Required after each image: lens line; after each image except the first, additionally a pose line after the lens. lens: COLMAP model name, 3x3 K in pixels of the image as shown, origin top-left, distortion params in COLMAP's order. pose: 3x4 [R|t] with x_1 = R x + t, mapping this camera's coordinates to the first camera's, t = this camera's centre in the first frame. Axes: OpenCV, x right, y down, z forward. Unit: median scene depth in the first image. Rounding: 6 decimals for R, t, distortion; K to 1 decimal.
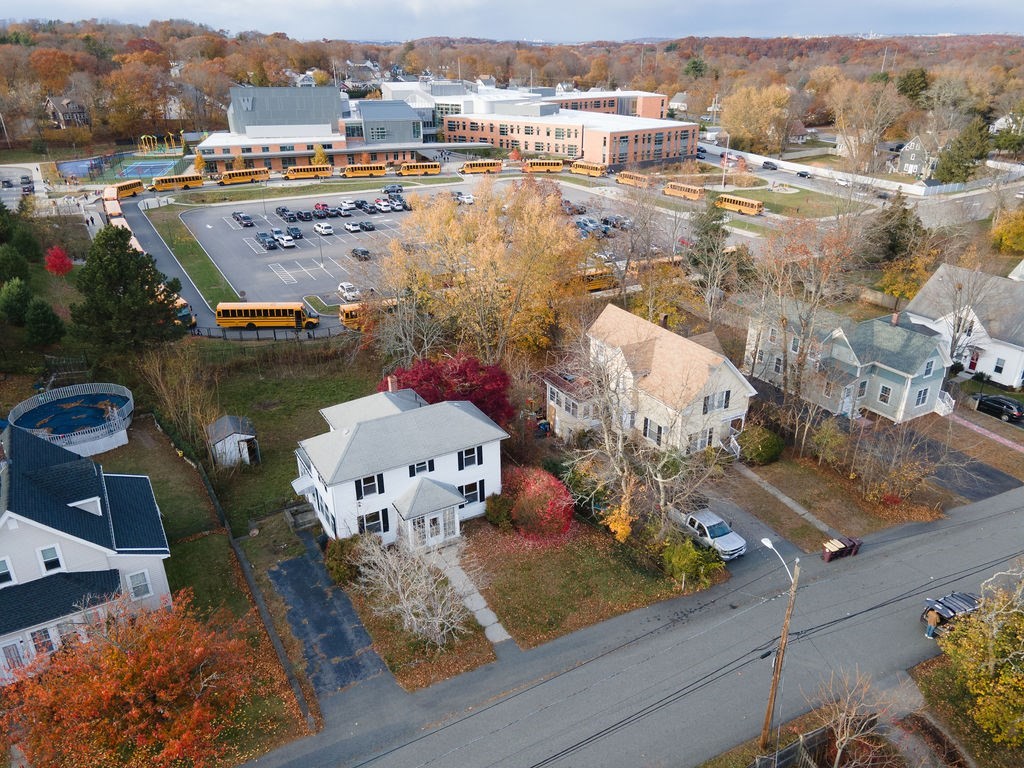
lens RADIAL K [[743.0, 0, 513.4], [0, 743.0, 381.4], [0, 0, 1]] dist [0.022759, 0.036820]
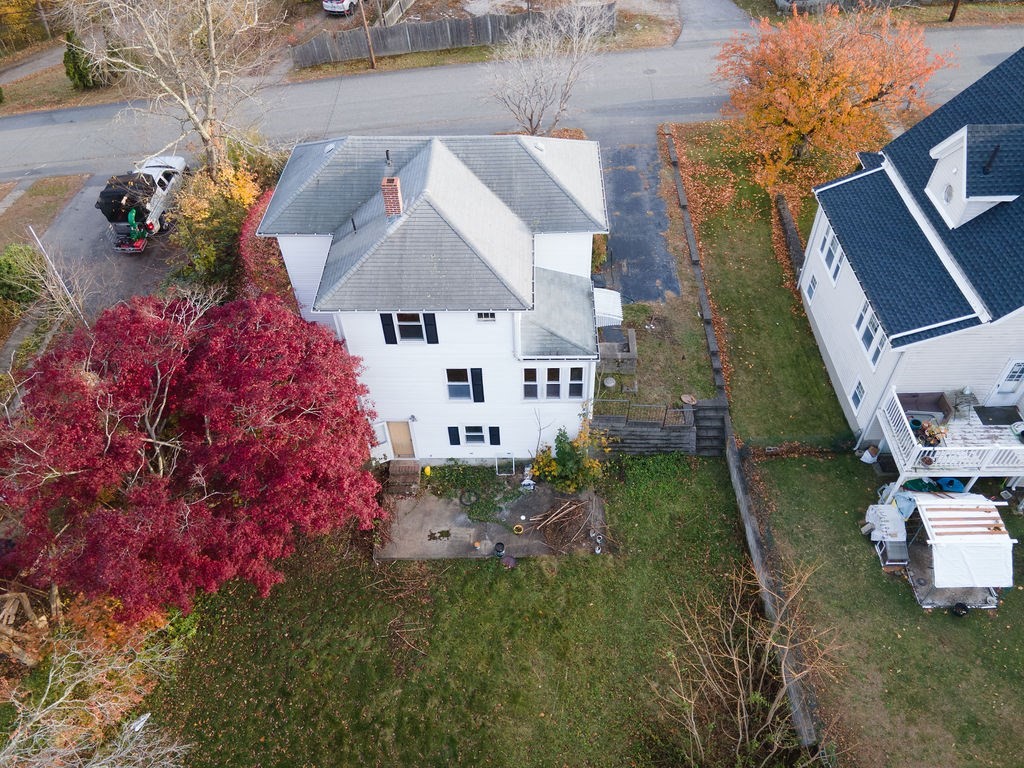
lens RADIAL K [[743.0, 0, 513.4], [0, 743.0, 381.4], [0, 0, 1]] dist [0.022759, 0.036820]
pose [[-0.858790, -0.351482, 0.372746, -0.219543], [0.242926, 0.361203, 0.900289, -0.176167], [-0.451072, 0.863709, -0.224814, 0.587544]]
